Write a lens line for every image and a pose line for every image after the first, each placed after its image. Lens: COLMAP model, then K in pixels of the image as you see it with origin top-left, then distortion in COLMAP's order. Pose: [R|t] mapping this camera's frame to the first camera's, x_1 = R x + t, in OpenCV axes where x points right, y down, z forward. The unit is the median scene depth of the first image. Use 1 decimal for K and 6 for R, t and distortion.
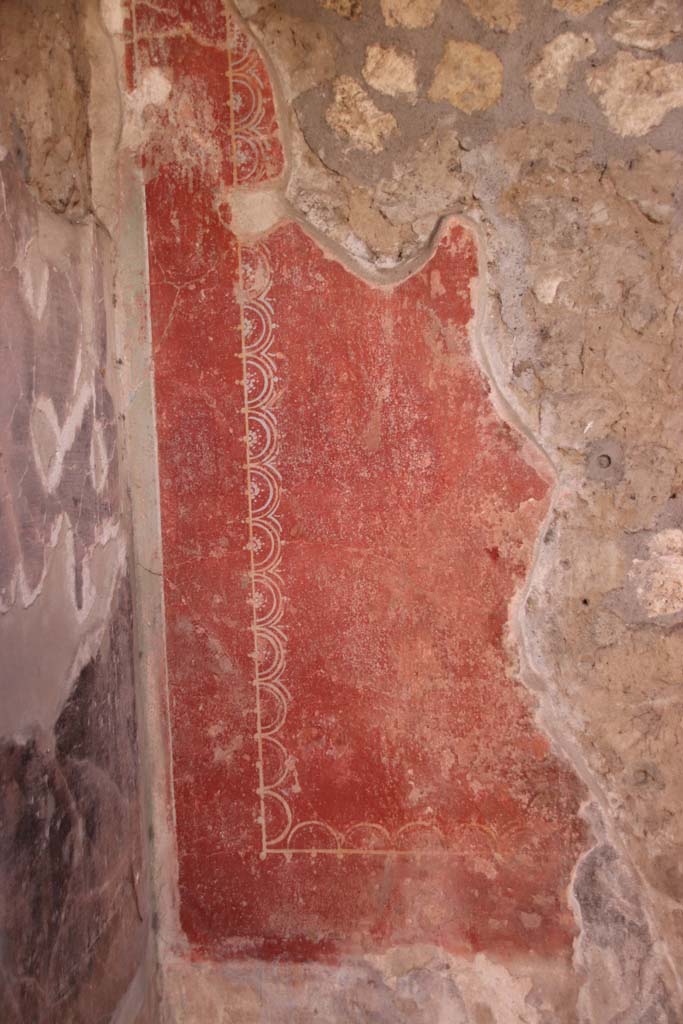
lens RADIAL K [[1251.7, 0, 336.1], [0, 1251.7, 528.2], [0, 0, 1]] dist [0.008664, 0.546000]
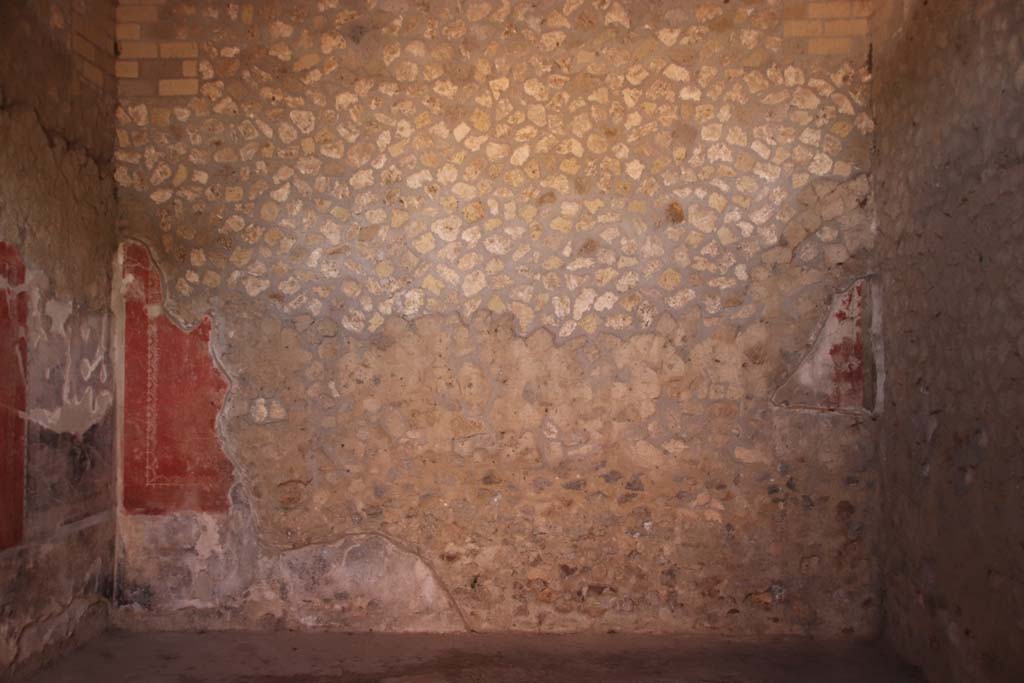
lens RADIAL K [[1251.7, 0, 512.0], [0, 1251.7, 341.5], [0, 0, 1]] dist [0.008664, 0.546000]
pose [[0.999524, 0.030529, 0.004491, 0.991653], [-0.029834, 0.993266, -0.111945, 0.228828], [-0.007878, 0.111757, 0.993704, -2.739922]]
